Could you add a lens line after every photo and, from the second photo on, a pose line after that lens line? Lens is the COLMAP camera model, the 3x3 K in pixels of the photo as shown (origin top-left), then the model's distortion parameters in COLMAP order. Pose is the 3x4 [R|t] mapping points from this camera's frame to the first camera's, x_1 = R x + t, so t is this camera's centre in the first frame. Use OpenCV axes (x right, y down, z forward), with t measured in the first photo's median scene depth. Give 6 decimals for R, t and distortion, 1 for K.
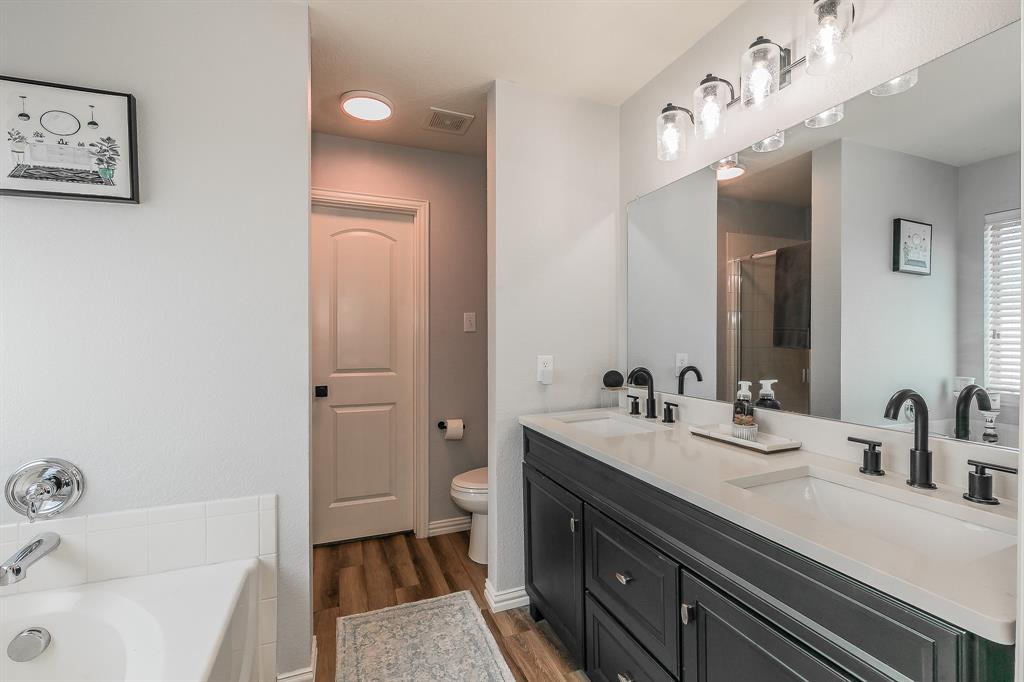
lens RADIAL K [[455.0, 0, 512.0], [0, 455.0, 341.0], [0, 0, 1]] dist [0.003108, 0.000313]
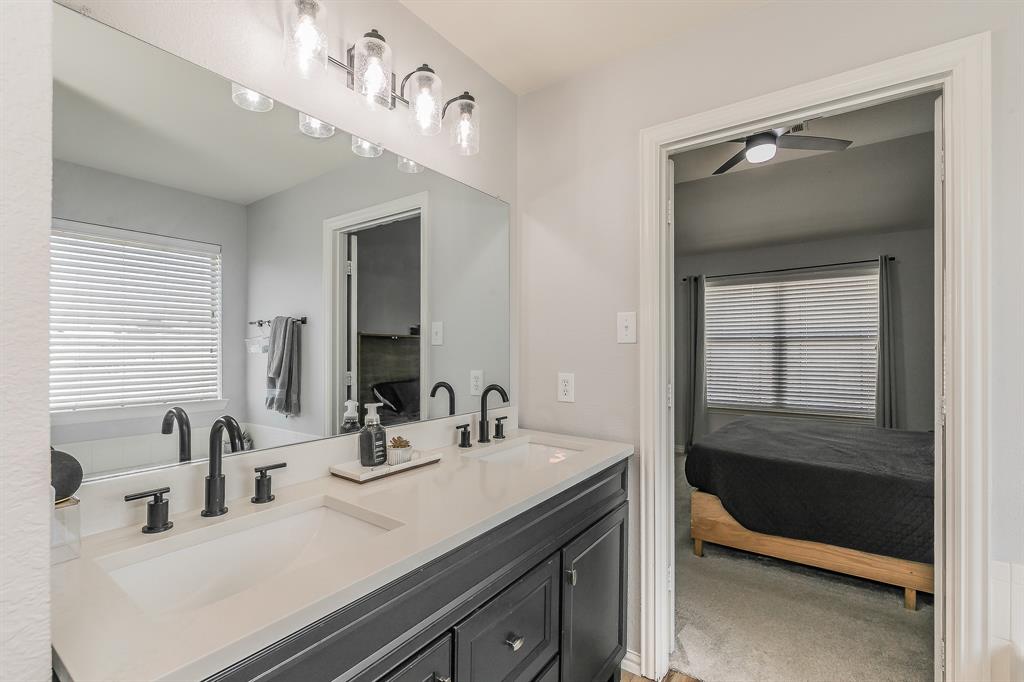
lens RADIAL K [[448.1, 0, 510.5], [0, 448.1, 348.8], [0, 0, 1]] dist [-0.002415, -0.000550]
pose [[-0.546253, 0.046124, 0.836350, -0.379896], [0.046286, 0.998619, -0.024842, 0.019500], [-0.836341, 0.025141, -0.547633, 1.316754]]
